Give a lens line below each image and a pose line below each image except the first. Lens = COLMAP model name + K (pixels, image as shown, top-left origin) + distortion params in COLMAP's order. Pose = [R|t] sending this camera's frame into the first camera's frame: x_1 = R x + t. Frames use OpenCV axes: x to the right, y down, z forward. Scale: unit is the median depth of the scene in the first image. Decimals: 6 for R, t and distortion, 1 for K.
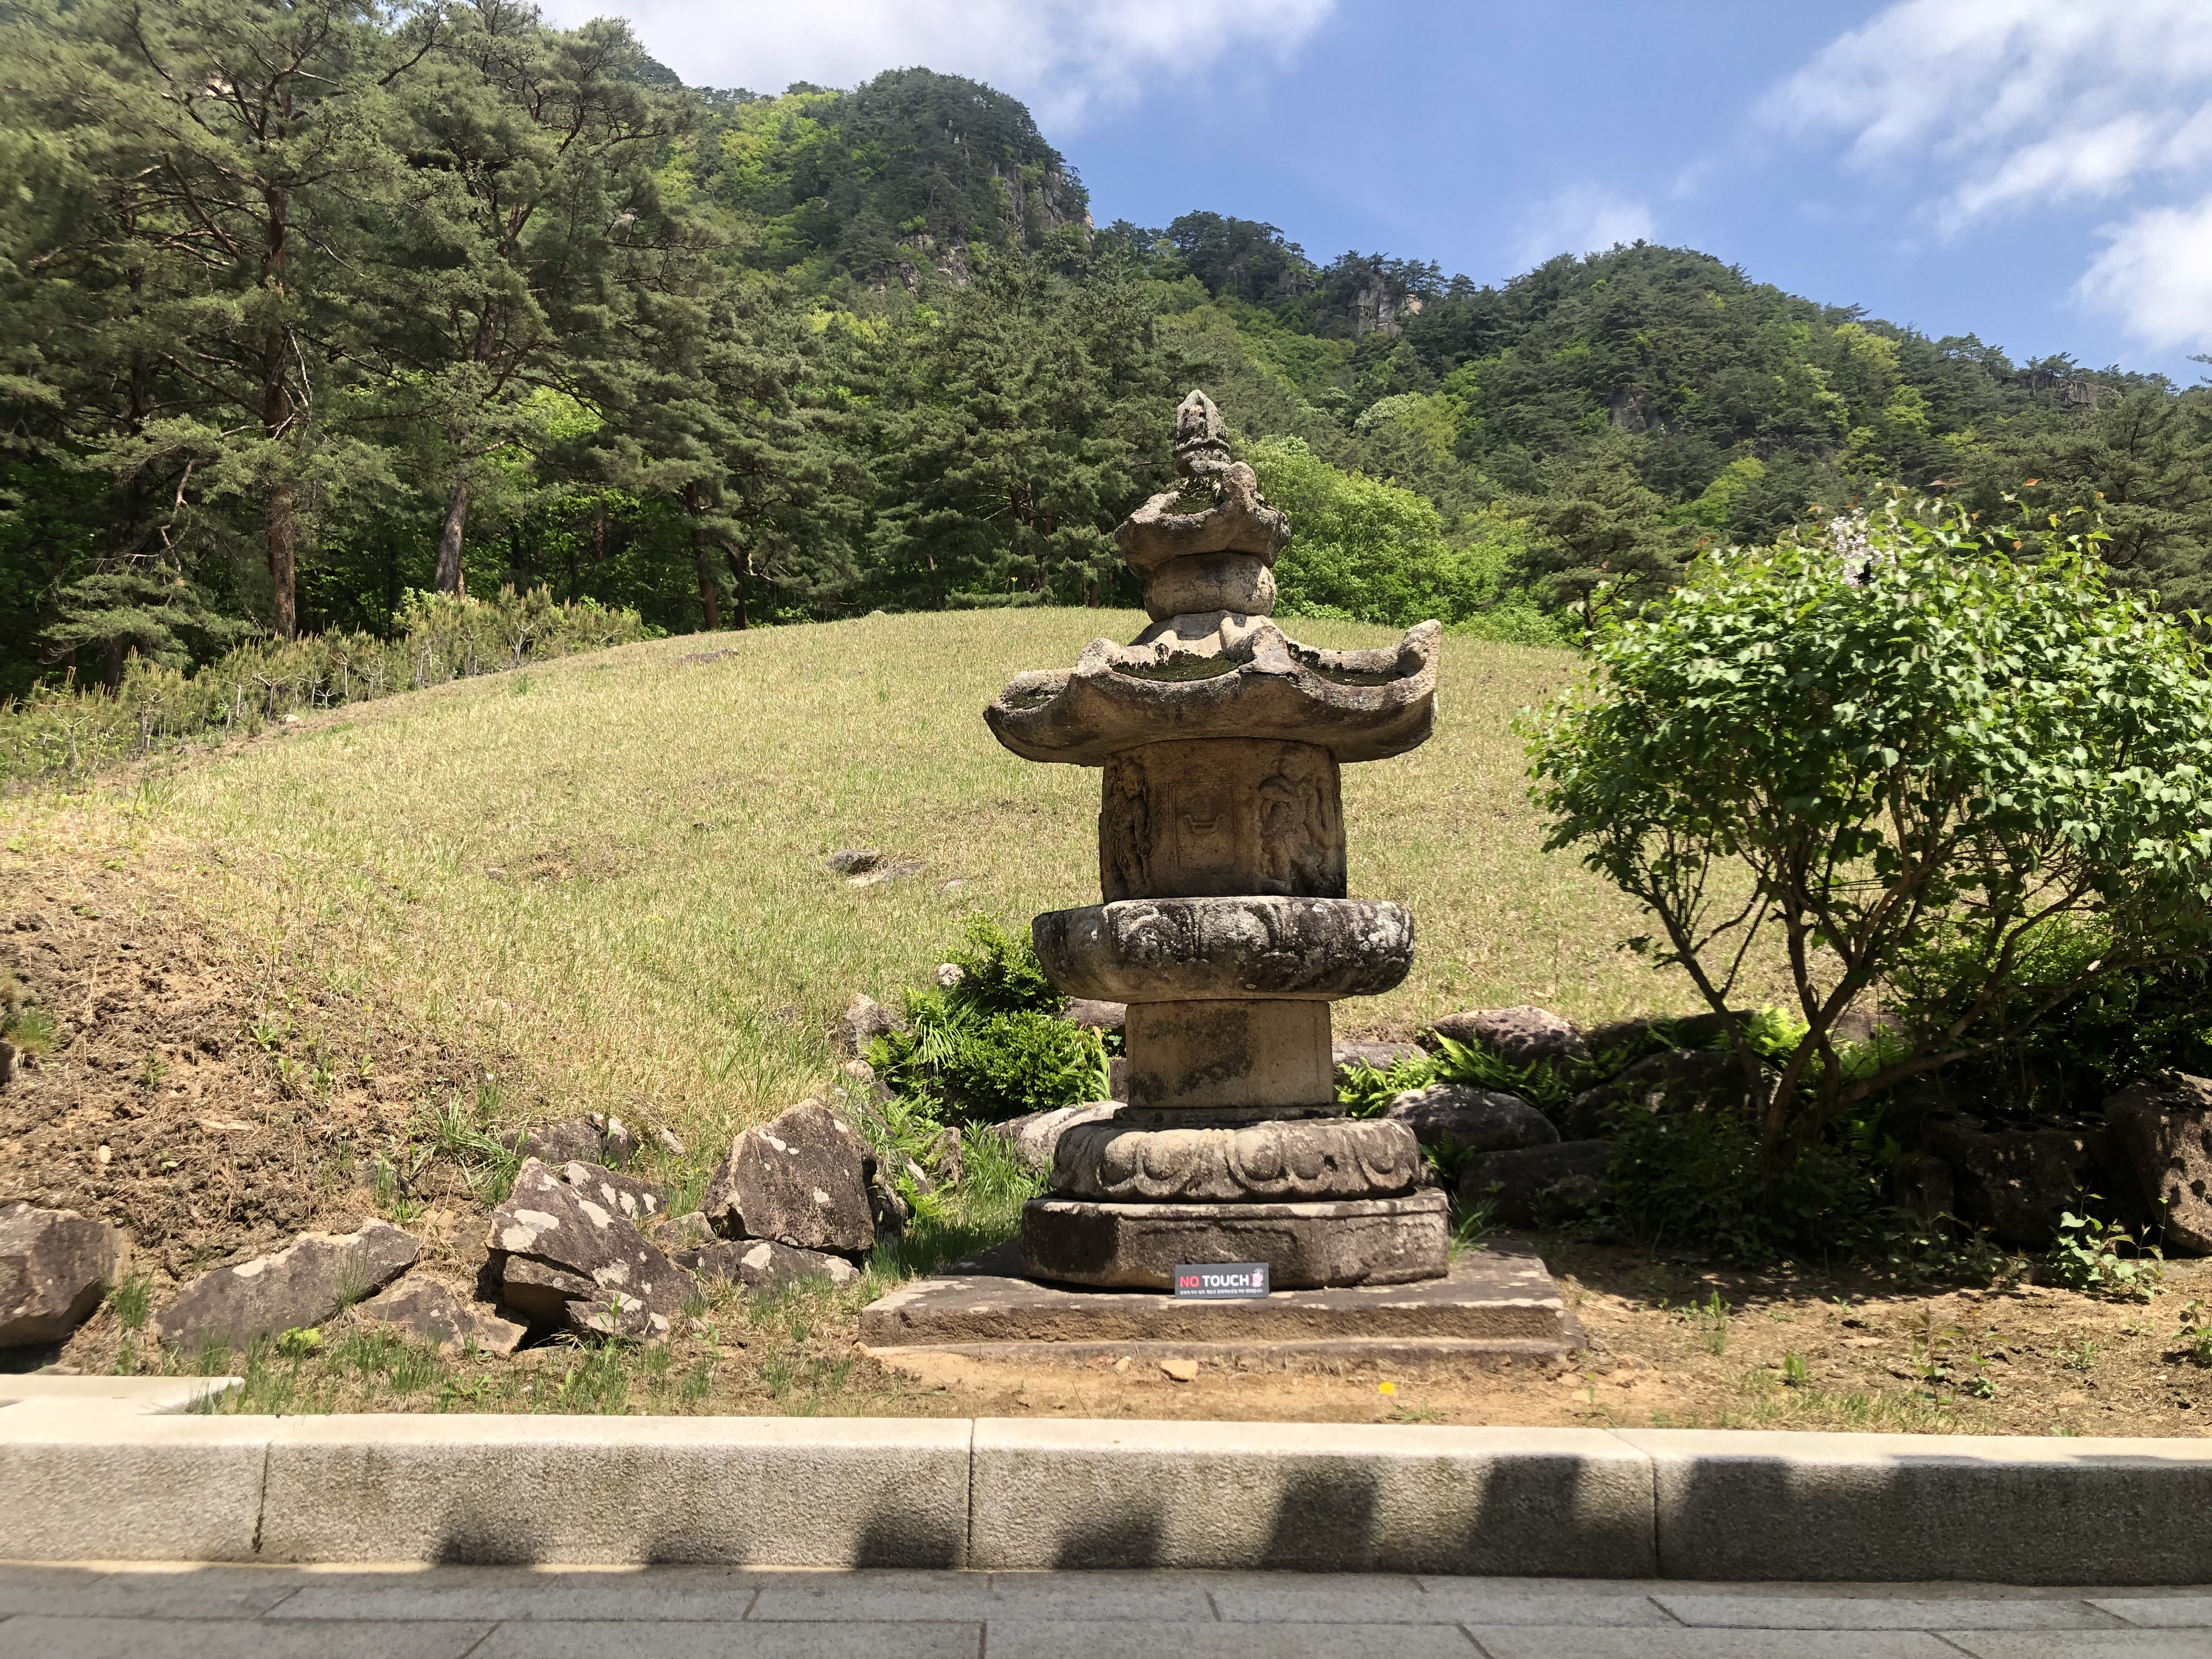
lens RADIAL K [[1816.9, 0, 1093.3], [0, 1816.9, 783.1], [0, 0, 1]] dist [0.030408, -0.022702]
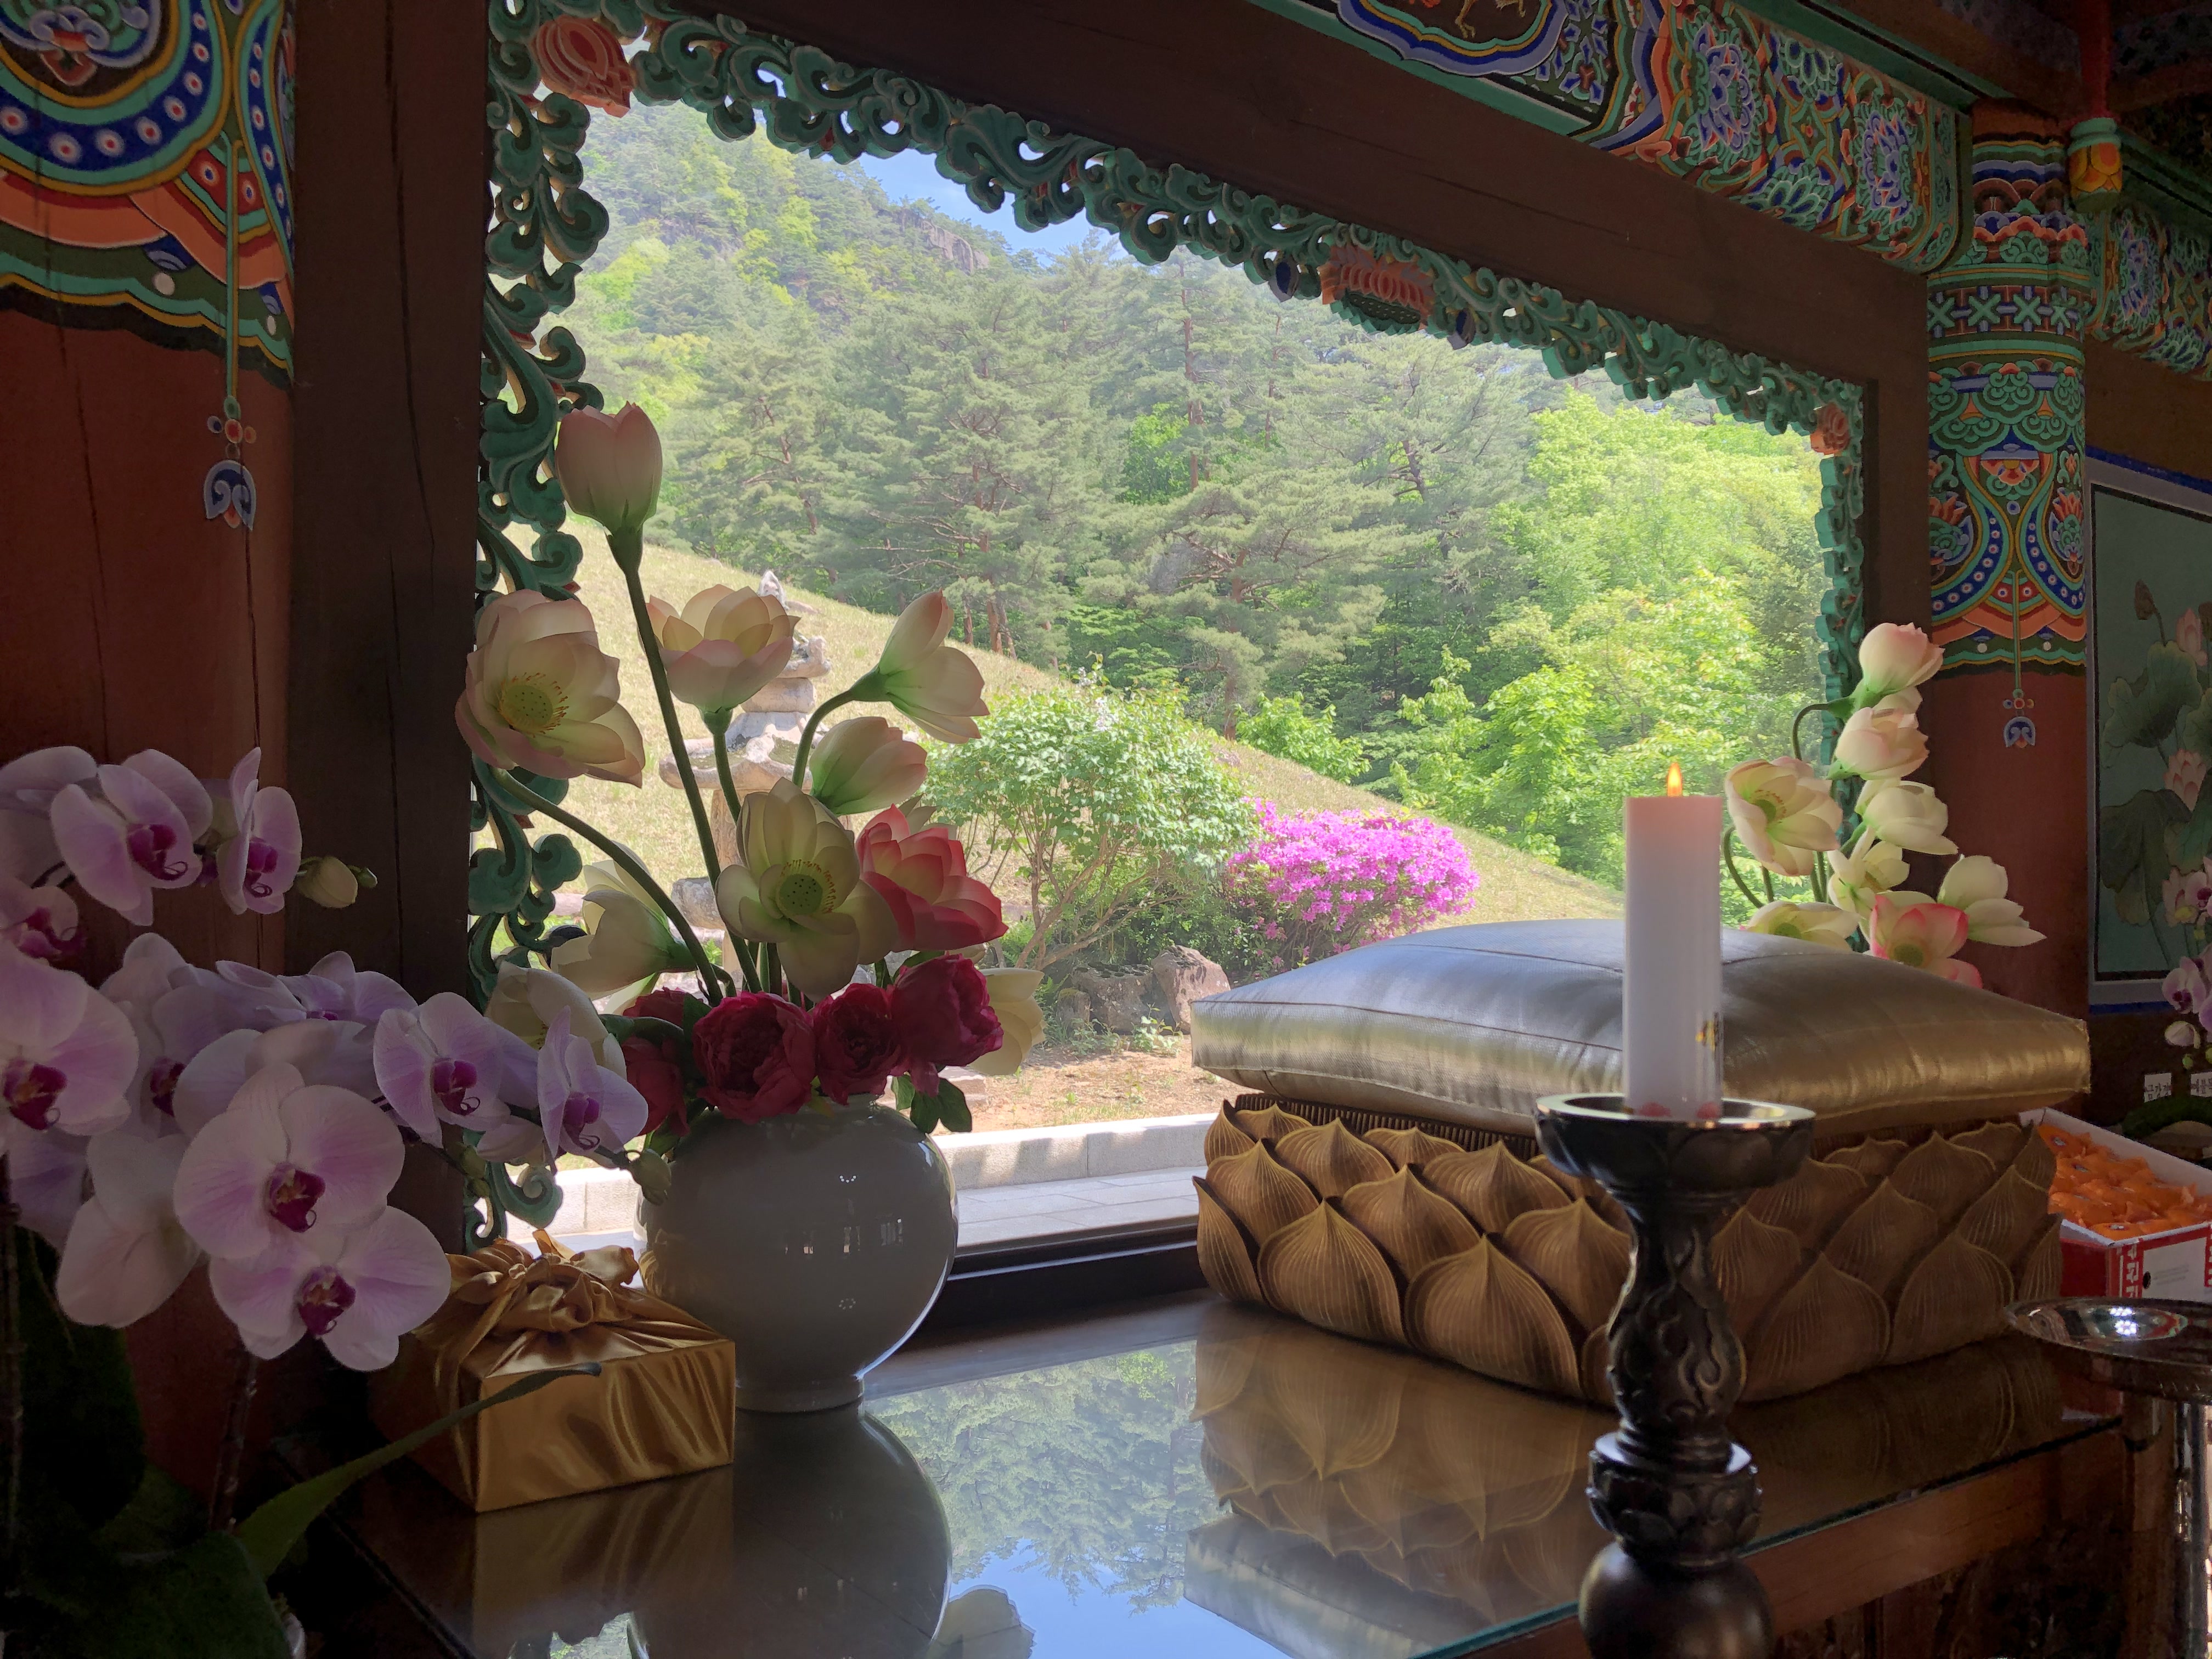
lens RADIAL K [[1816.9, 0, 1089.2], [0, 1816.9, 843.9], [0, 0, 1]] dist [0.030408, -0.022702]
pose [[0.822522, 0.007200, 0.568687, -0.083319], [-0.099884, 0.986207, 0.131981, -0.026959], [-0.559893, -0.165360, 0.811896, -0.072318]]
